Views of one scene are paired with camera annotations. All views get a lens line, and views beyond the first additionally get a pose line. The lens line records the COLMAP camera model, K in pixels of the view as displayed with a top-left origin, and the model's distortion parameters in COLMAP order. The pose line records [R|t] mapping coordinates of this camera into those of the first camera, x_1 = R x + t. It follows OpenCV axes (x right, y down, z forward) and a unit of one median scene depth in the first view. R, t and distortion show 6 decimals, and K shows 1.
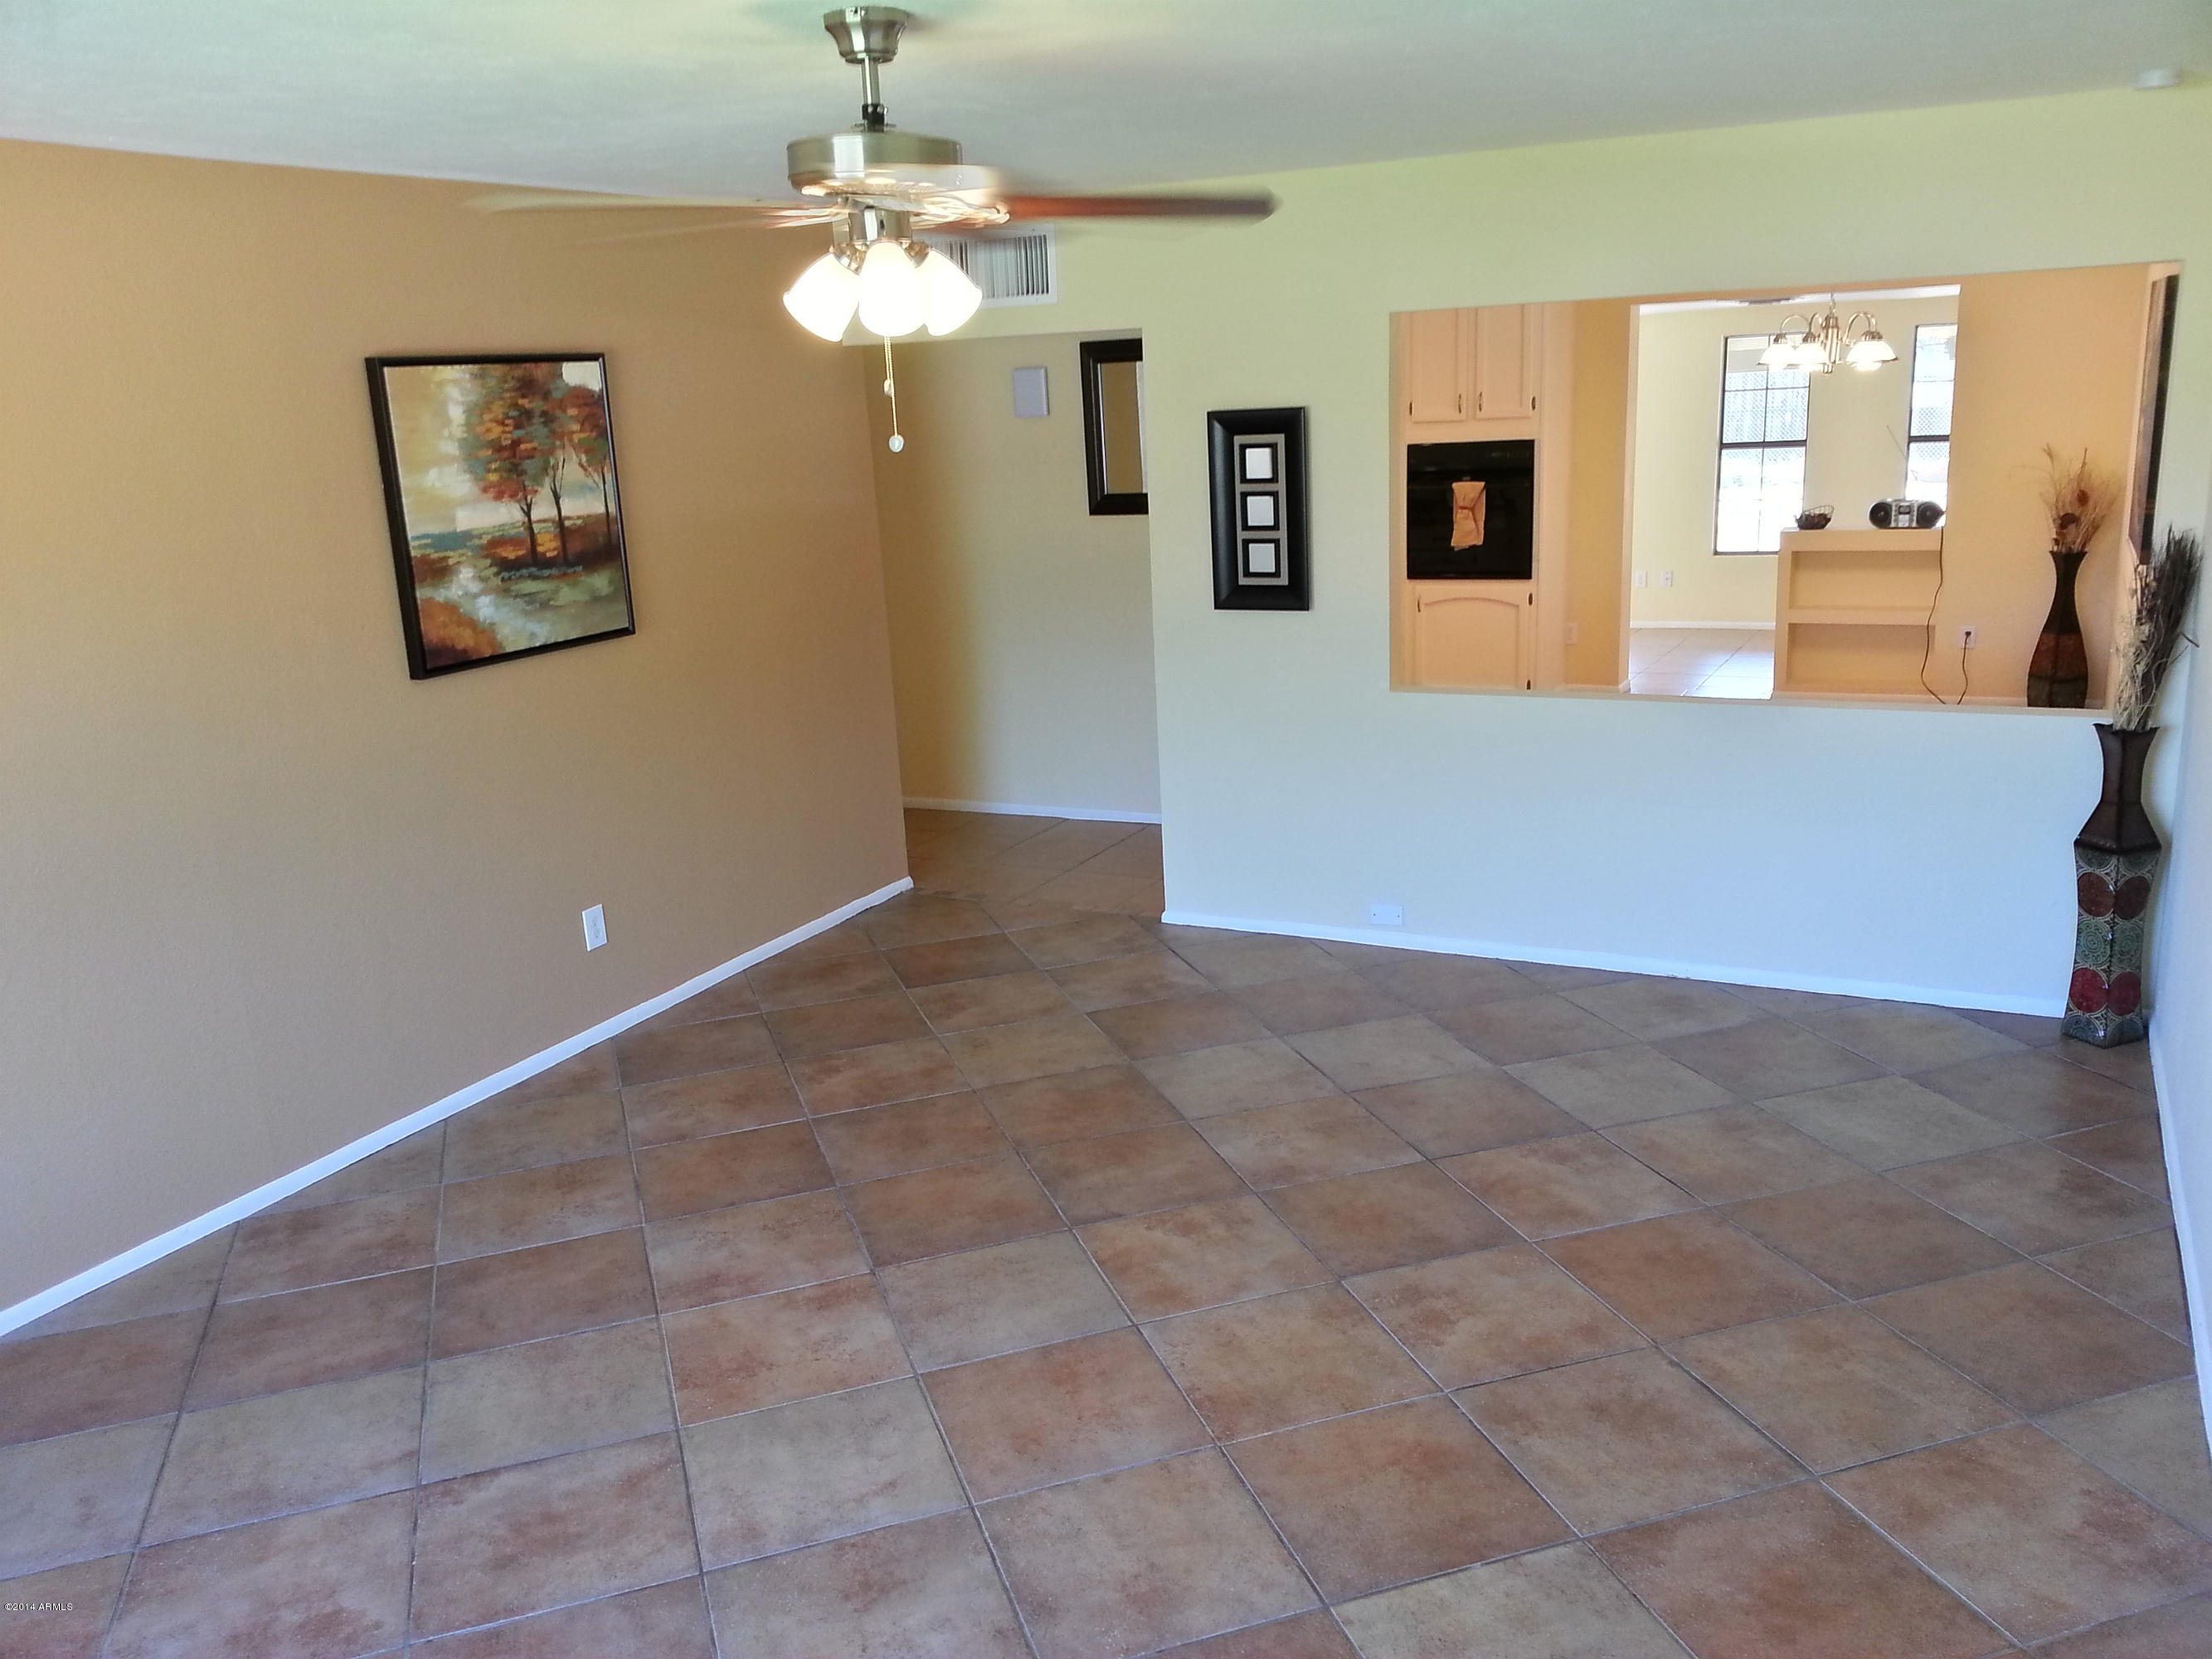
lens RADIAL K [[1810.5, 0, 1134.3], [0, 1810.5, 836.5], [0, 0, 1]] dist [0.121893, -0.214434]
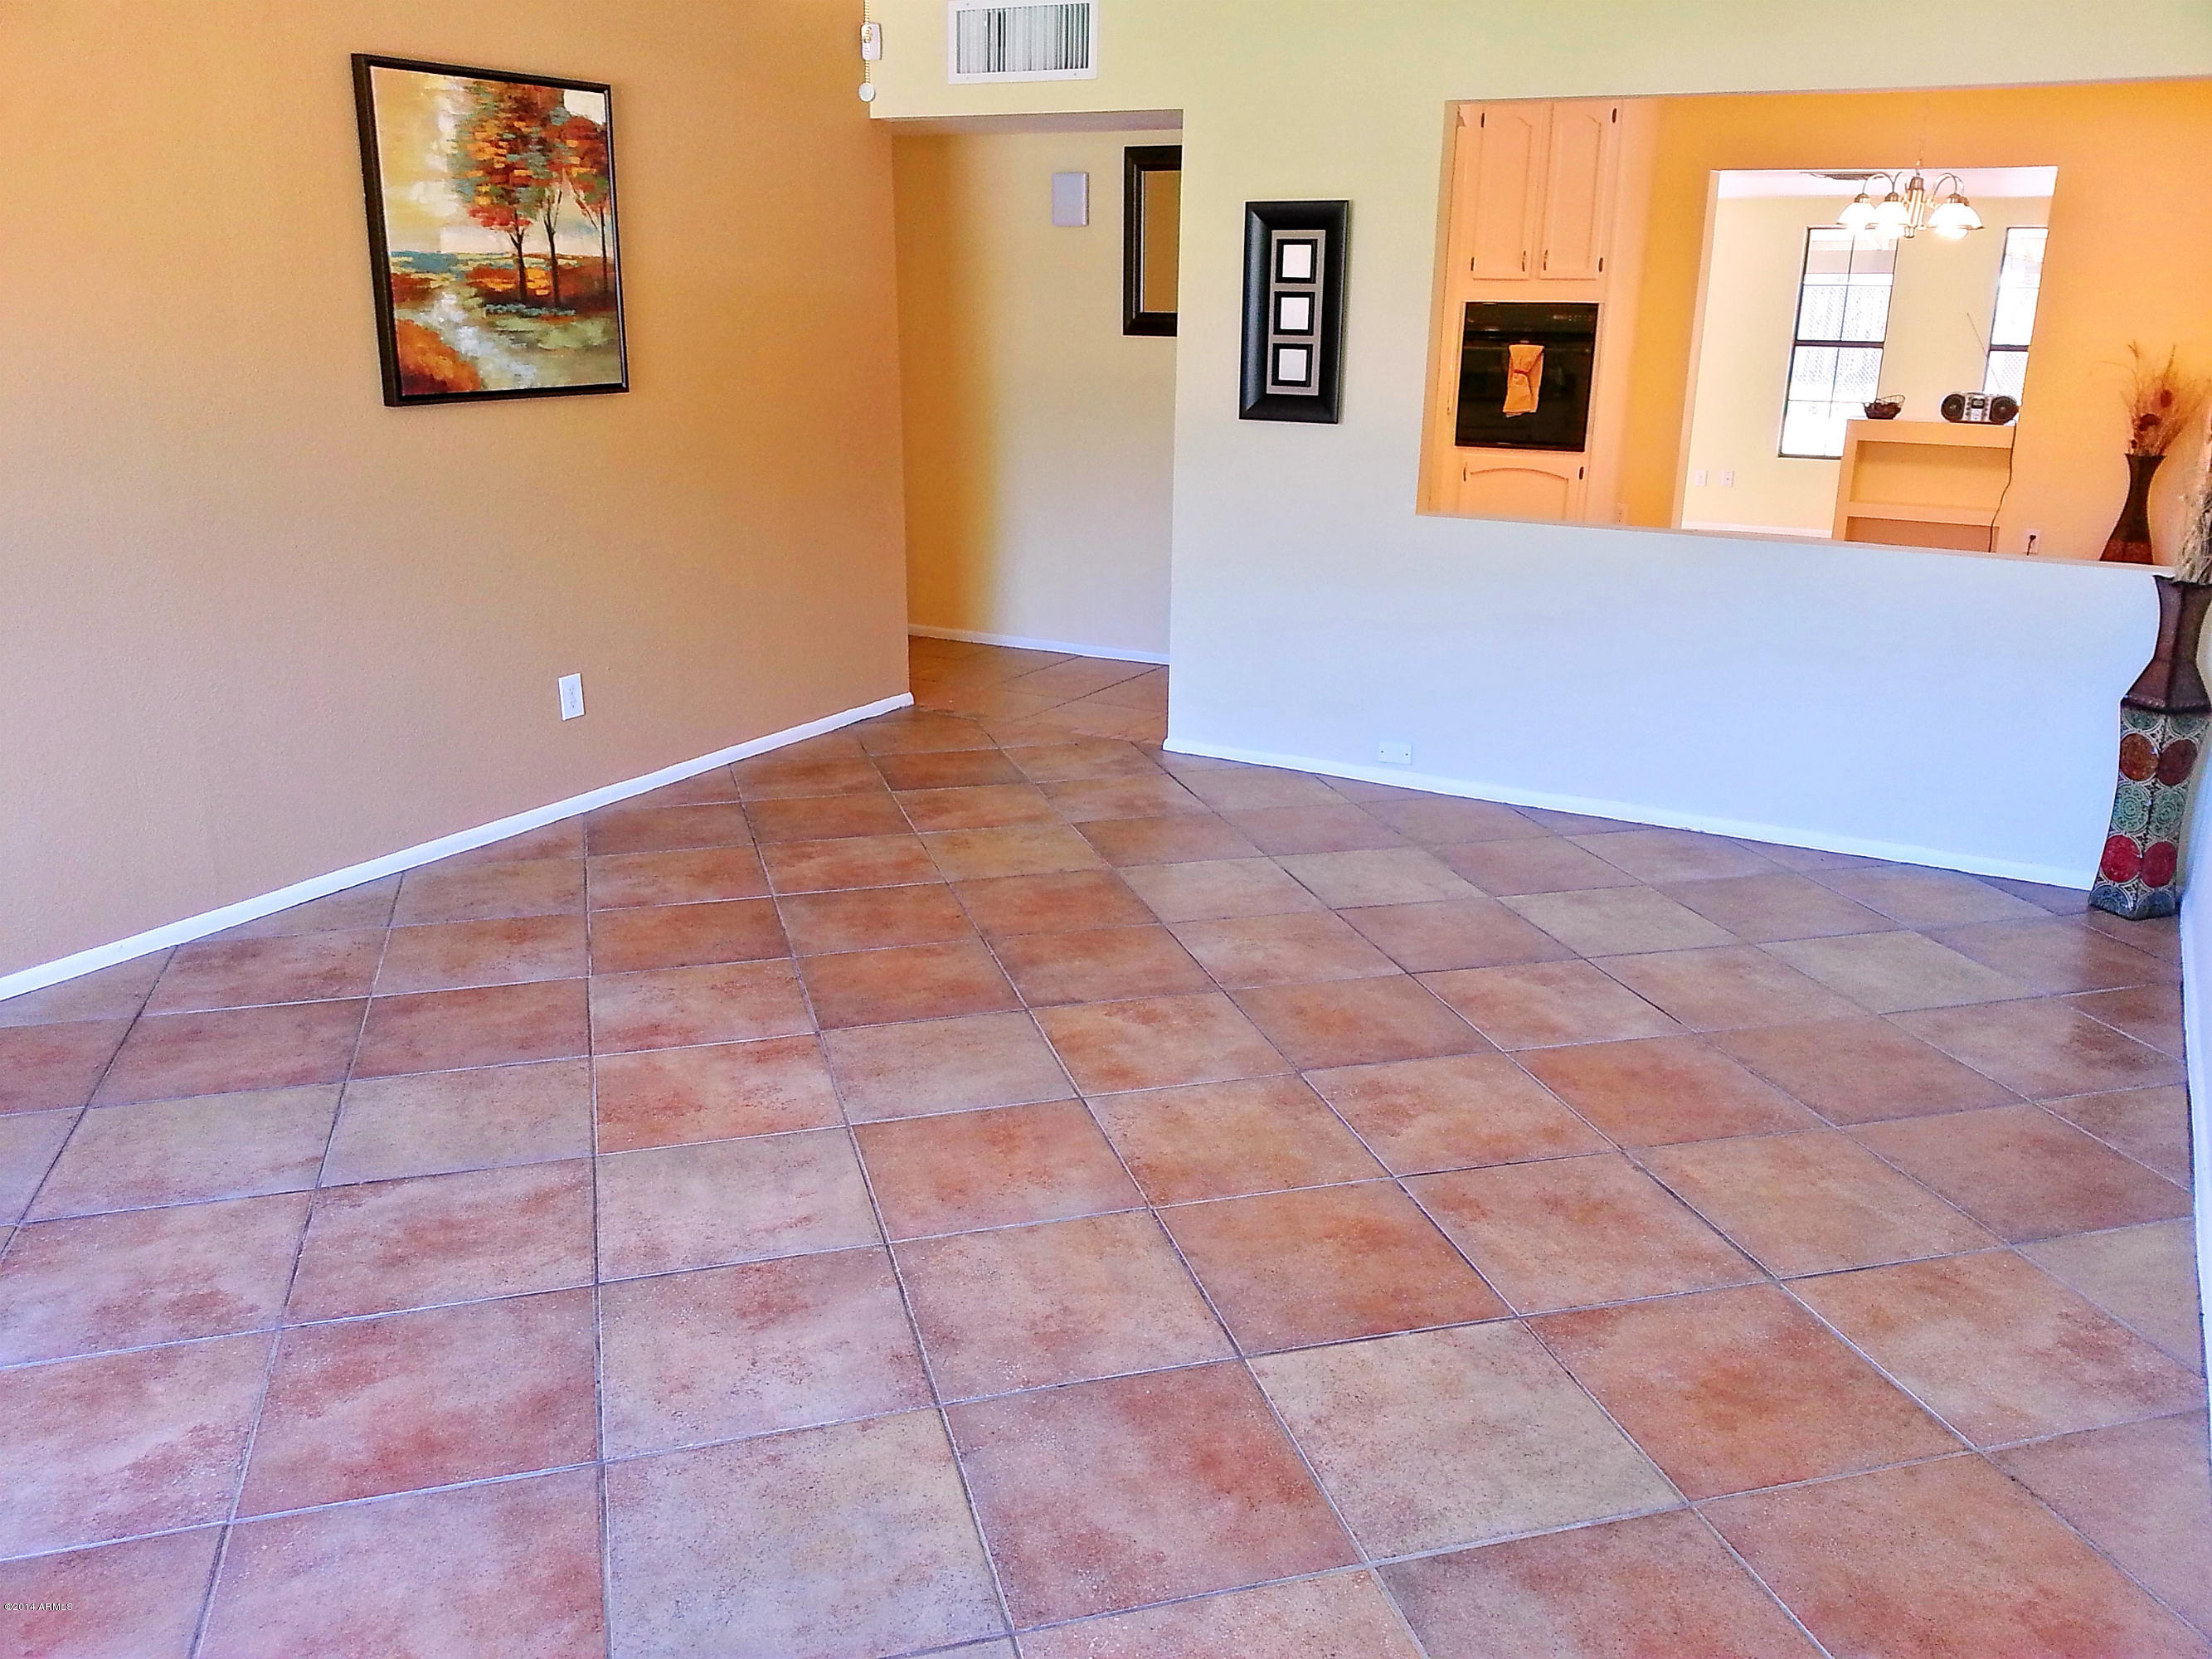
lens RADIAL K [[1816.6, 0, 1131.3], [0, 1816.6, 841.1], [0, 0, 1]] dist [0.119693, -0.215128]
pose [[0.997334, 0.070217, -0.019886, 0.028164], [-0.069142, 0.996334, 0.050374, 0.064414], [0.023350, -0.048865, 0.998532, 0.038760]]
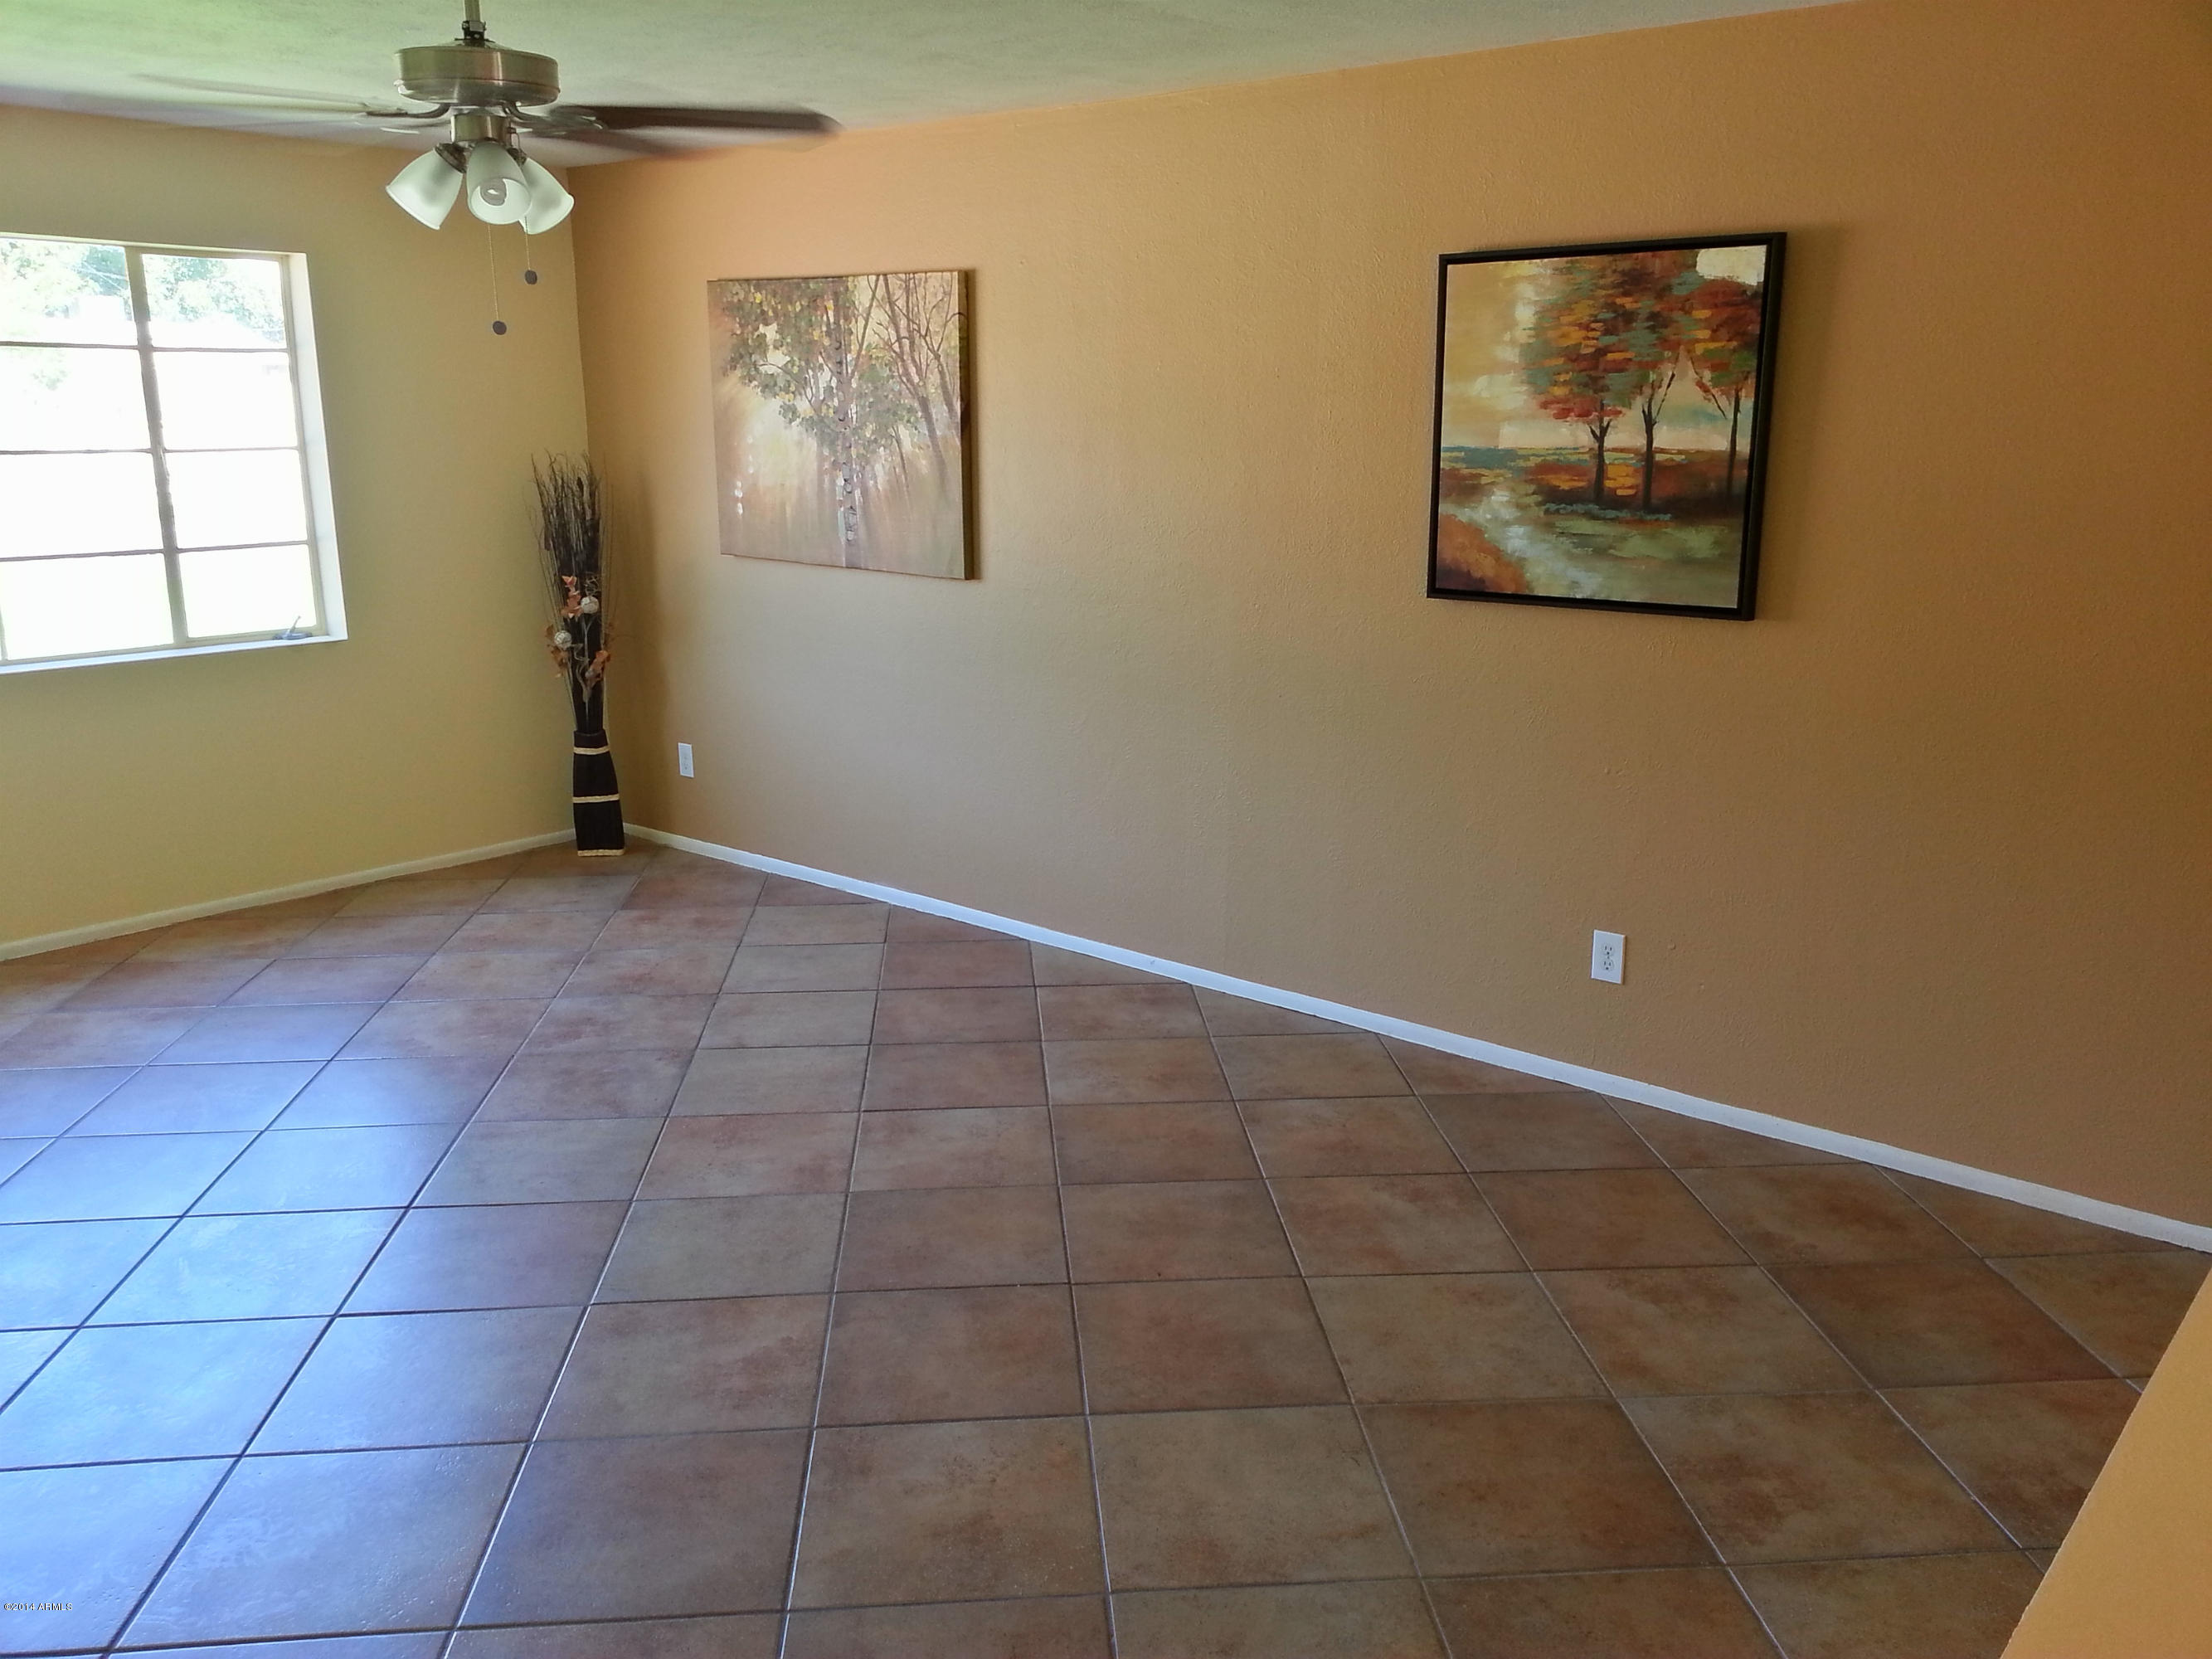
lens RADIAL K [[1816.6, 0, 1131.3], [0, 1816.6, 841.1], [0, 0, 1]] dist [0.119693, -0.215128]
pose [[-0.259017, 0.272496, -0.926637, 0.566670], [-0.228764, 0.914773, 0.332952, -0.249115], [0.938391, 0.298222, -0.174605, 1.049553]]
